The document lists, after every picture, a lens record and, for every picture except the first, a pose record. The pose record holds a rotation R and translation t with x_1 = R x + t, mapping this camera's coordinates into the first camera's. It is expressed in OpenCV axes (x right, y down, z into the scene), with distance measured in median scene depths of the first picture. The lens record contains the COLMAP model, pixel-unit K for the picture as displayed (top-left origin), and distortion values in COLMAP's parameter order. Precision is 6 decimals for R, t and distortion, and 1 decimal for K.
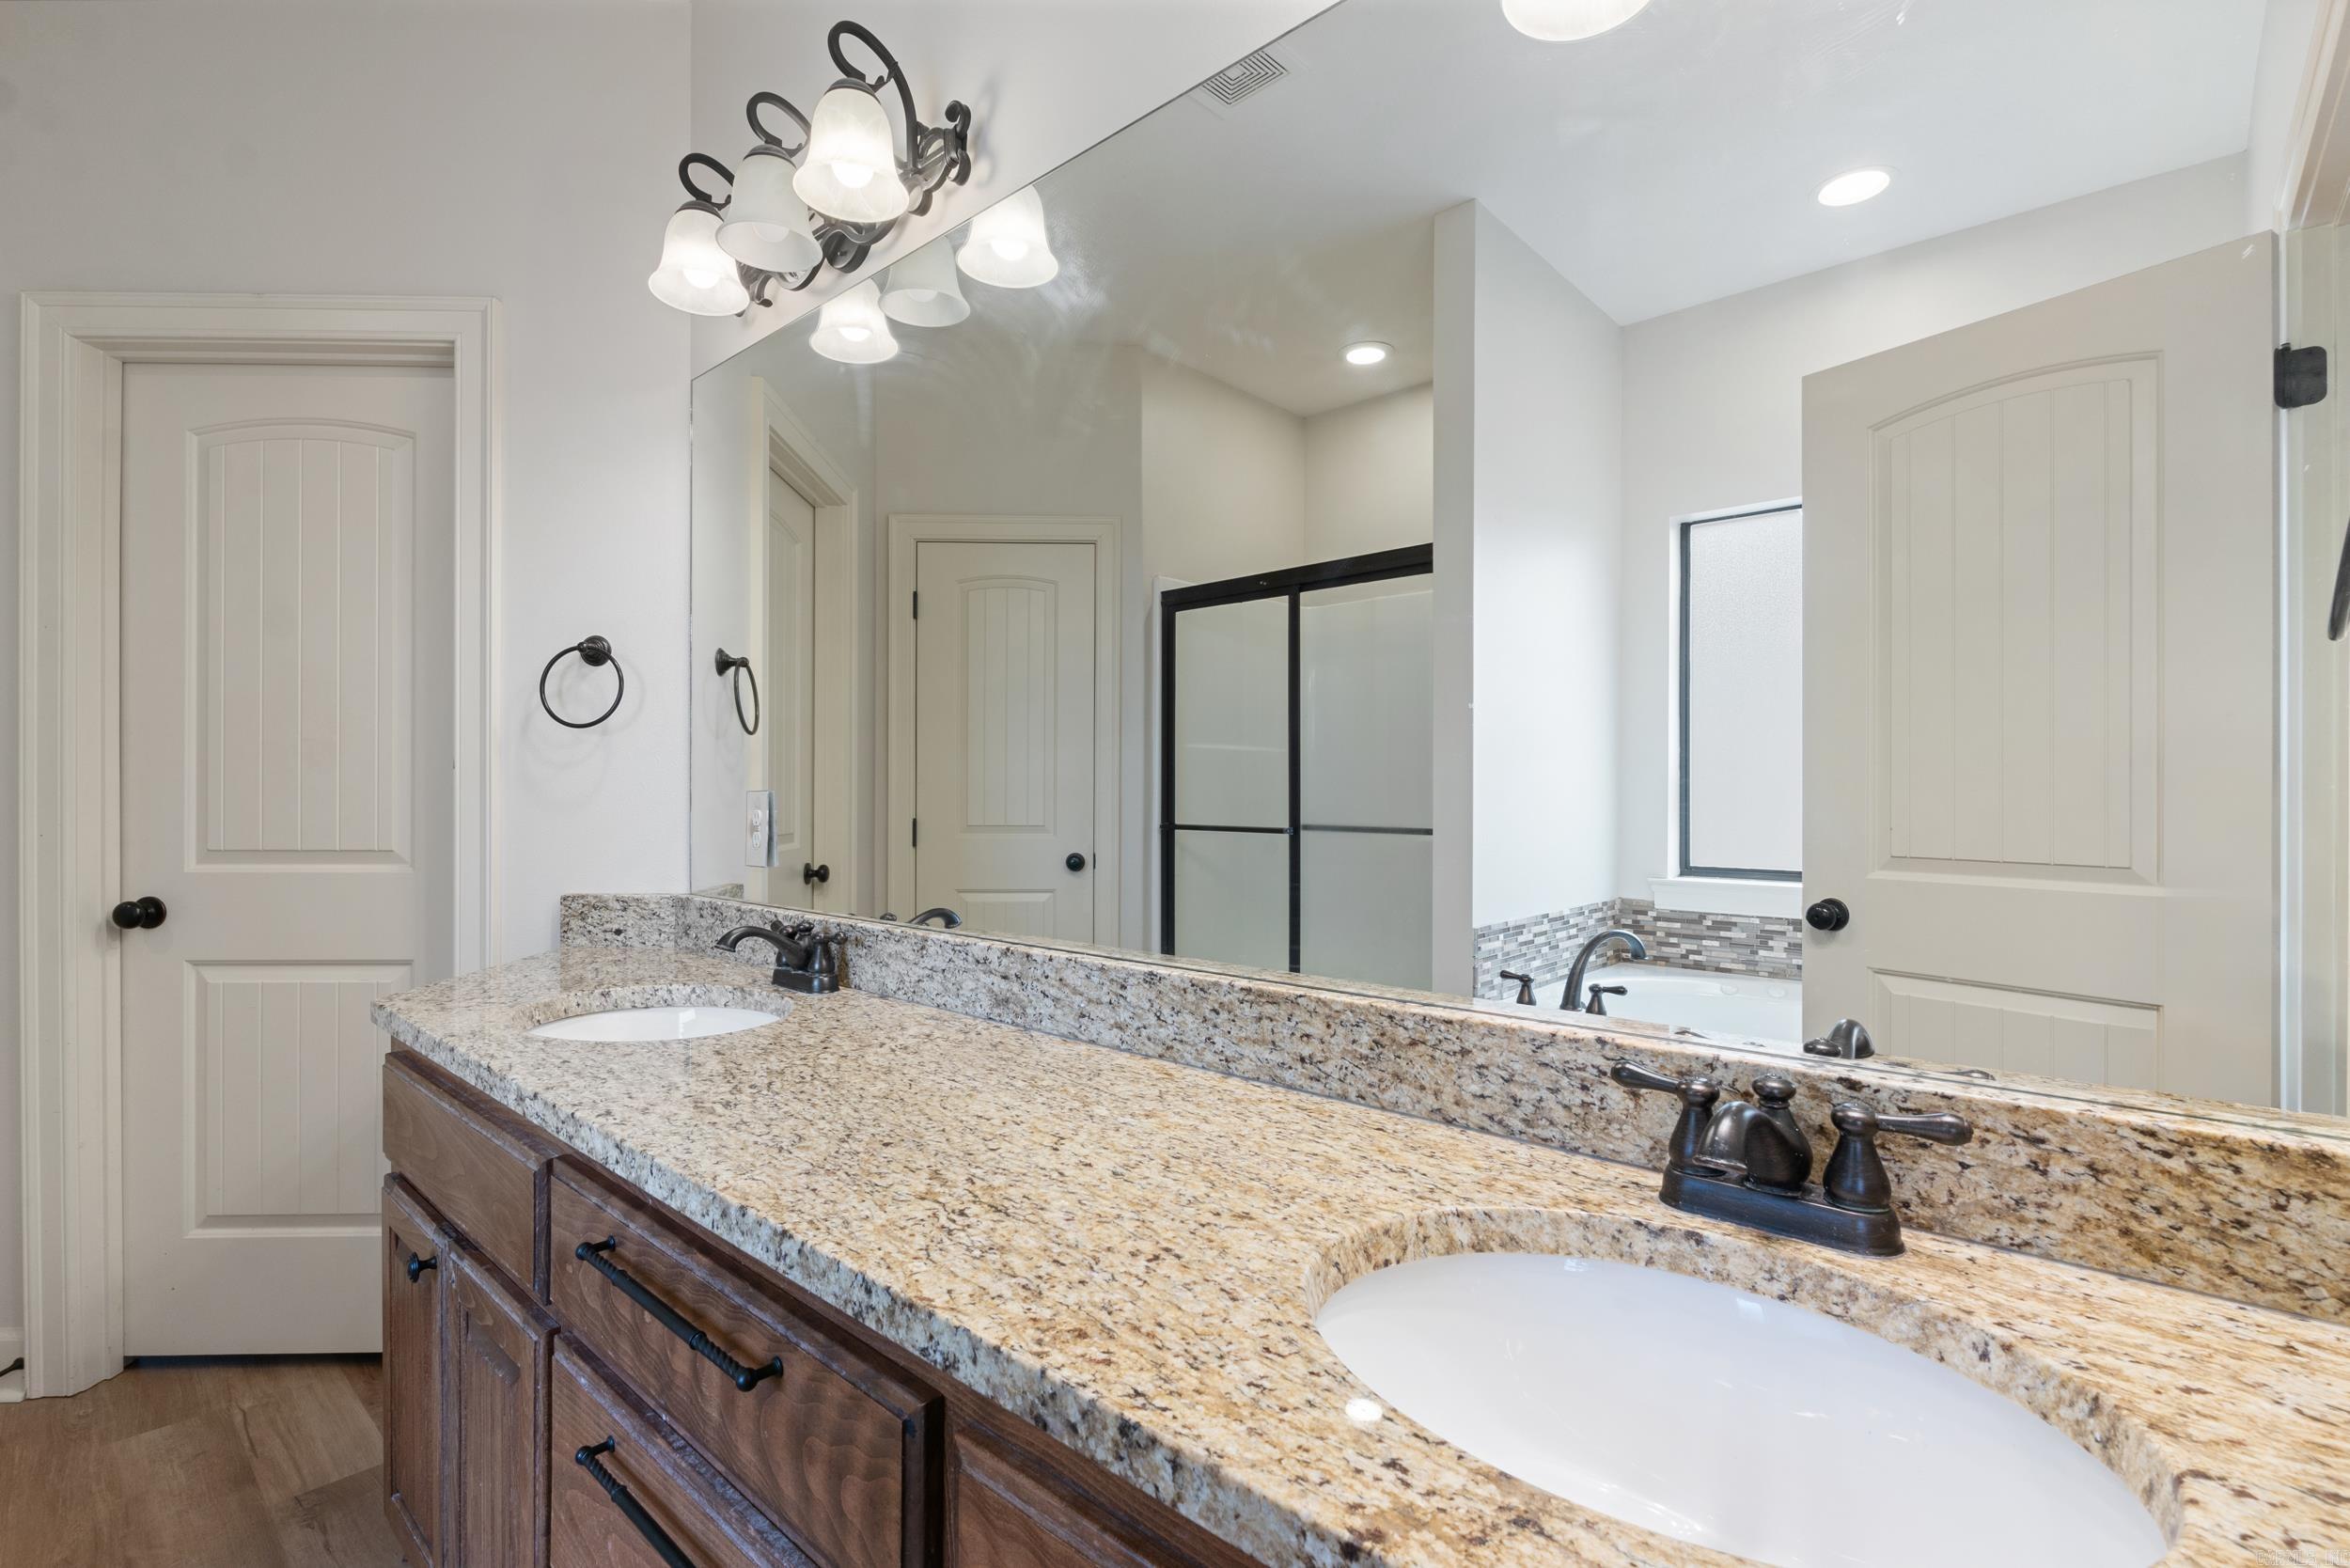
lens RADIAL K [[1089.7, 0, 1173.5], [0, 1089.7, 784.6], [0, 0, 1]] dist [-0.009824, 0.001730]
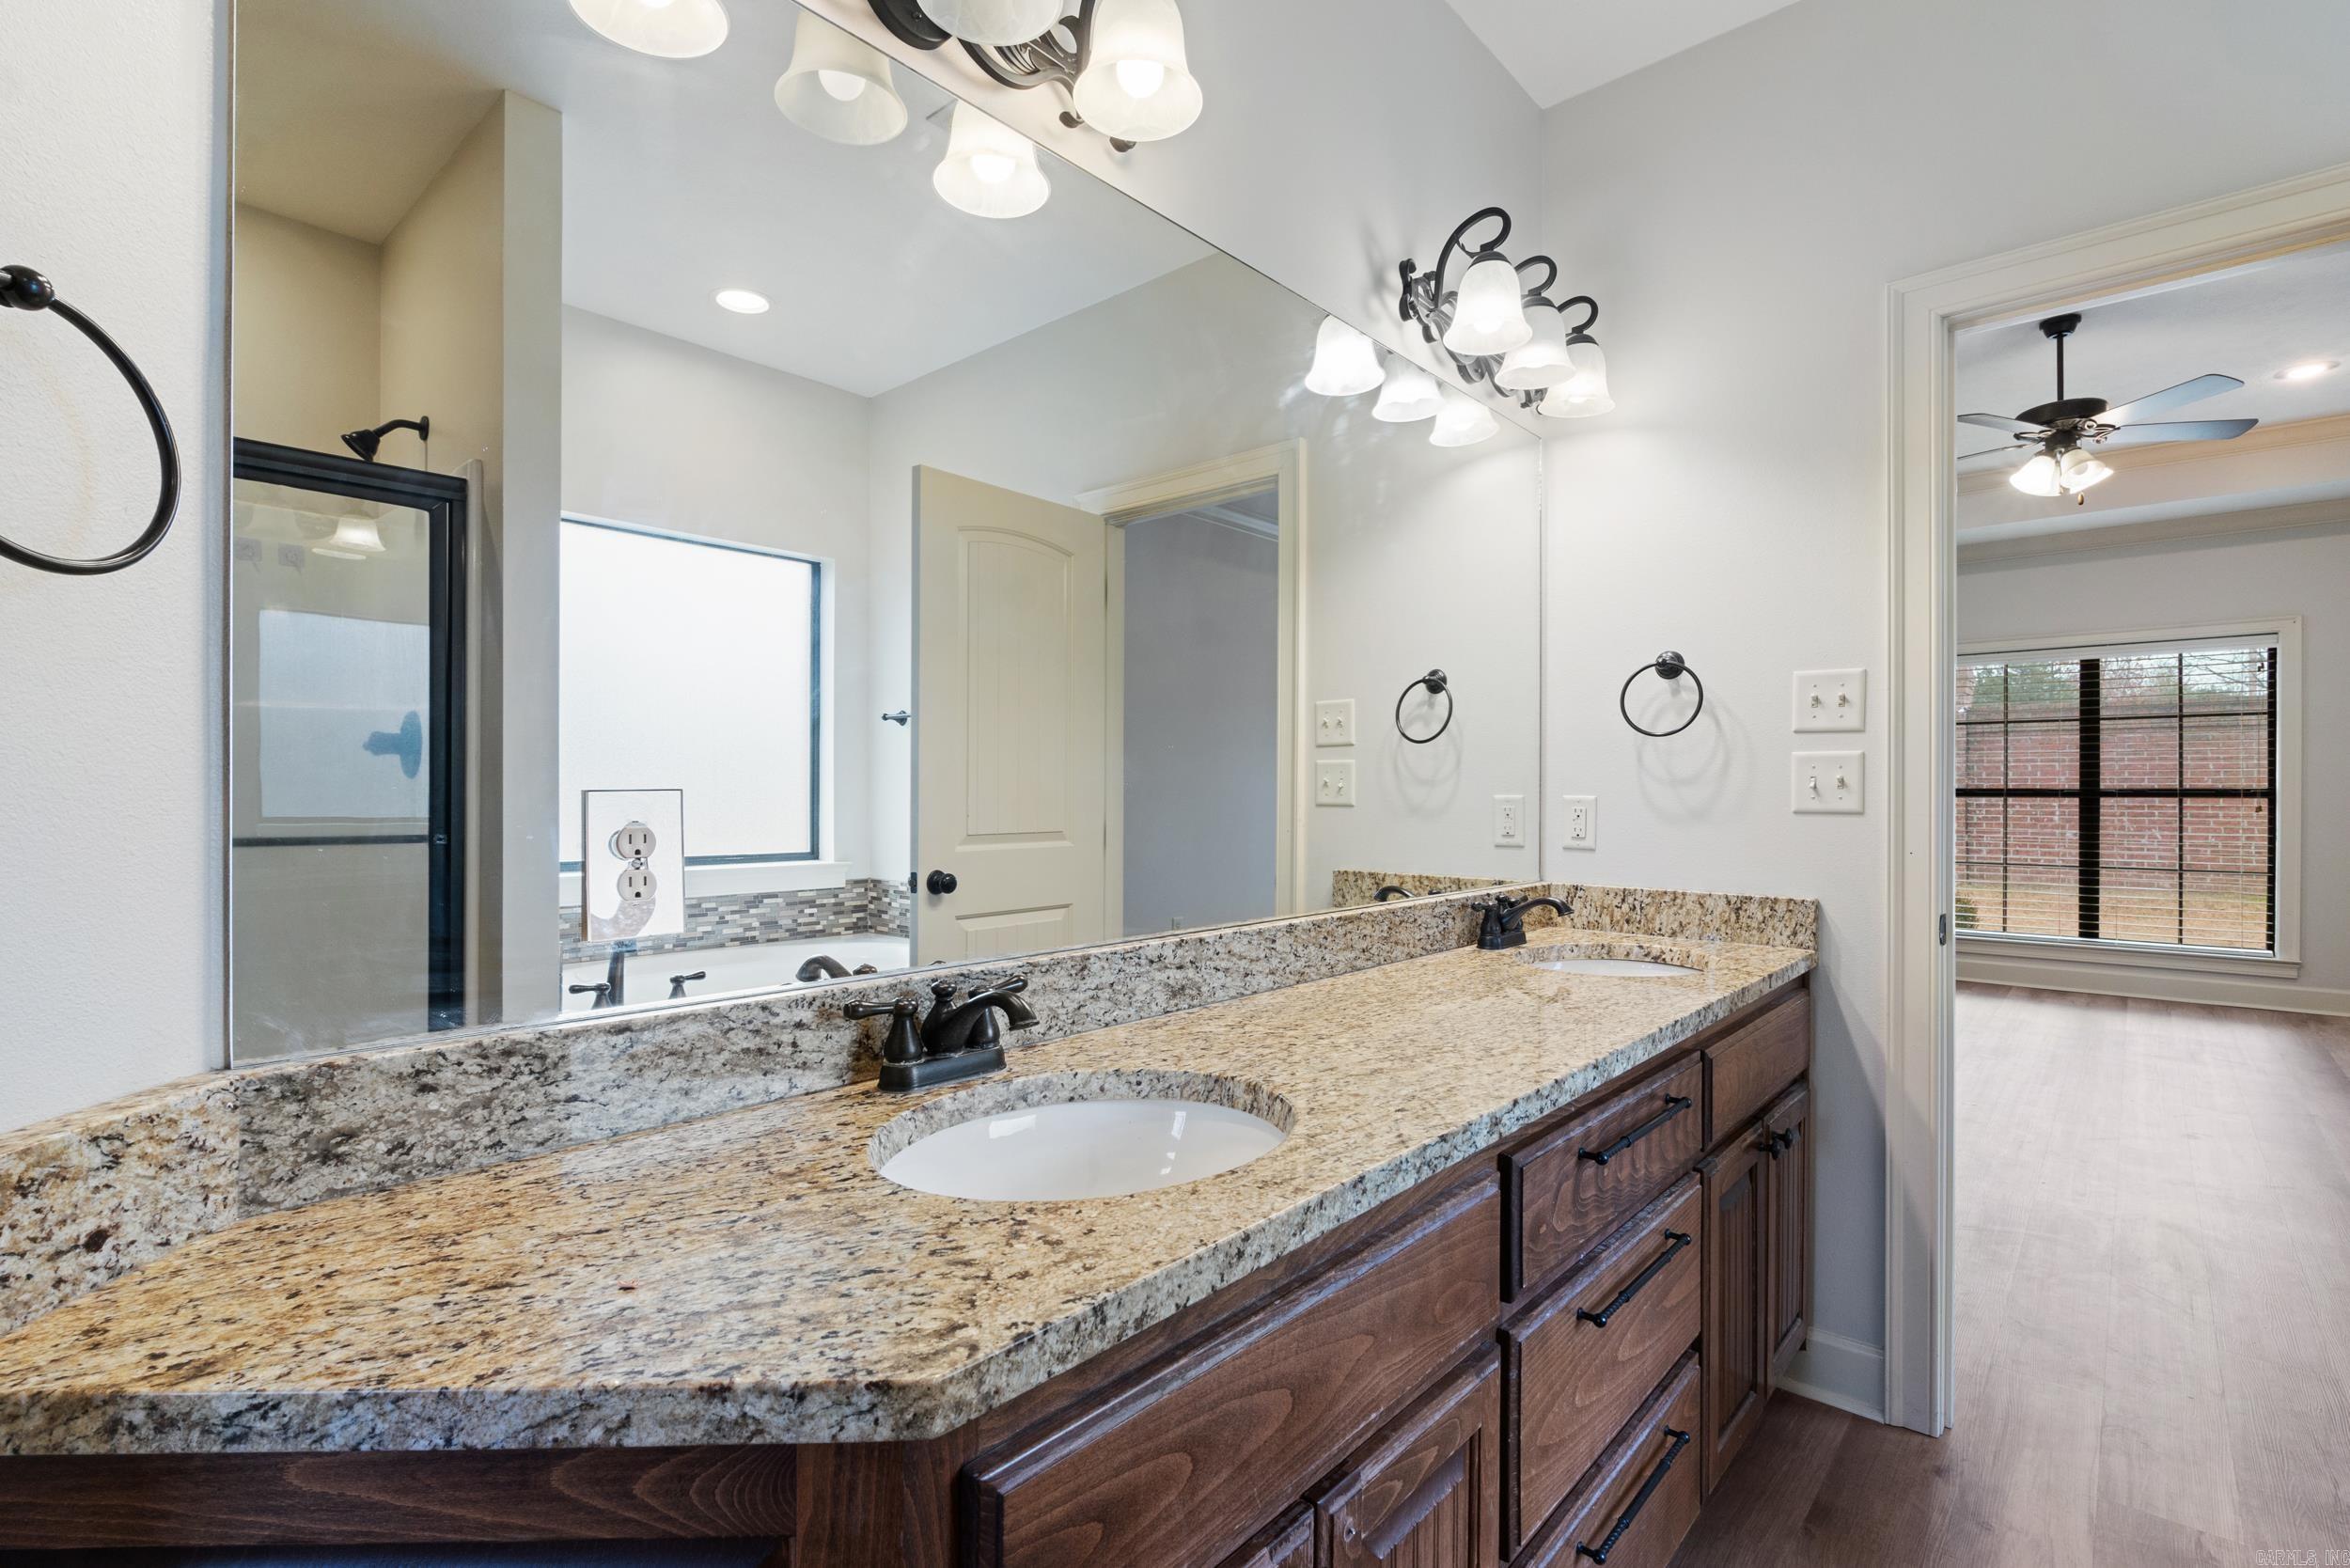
lens RADIAL K [[1089.7, 0, 1165.7], [0, 1089.7, 792.4], [0, 0, 1]] dist [-0.009824, 0.001730]
pose [[-0.006429, -0.003006, 0.999975, -1.242787], [-0.009070, 0.999955, 0.002947, 0.003811], [-0.999938, -0.009050, -0.006456, 1.046445]]
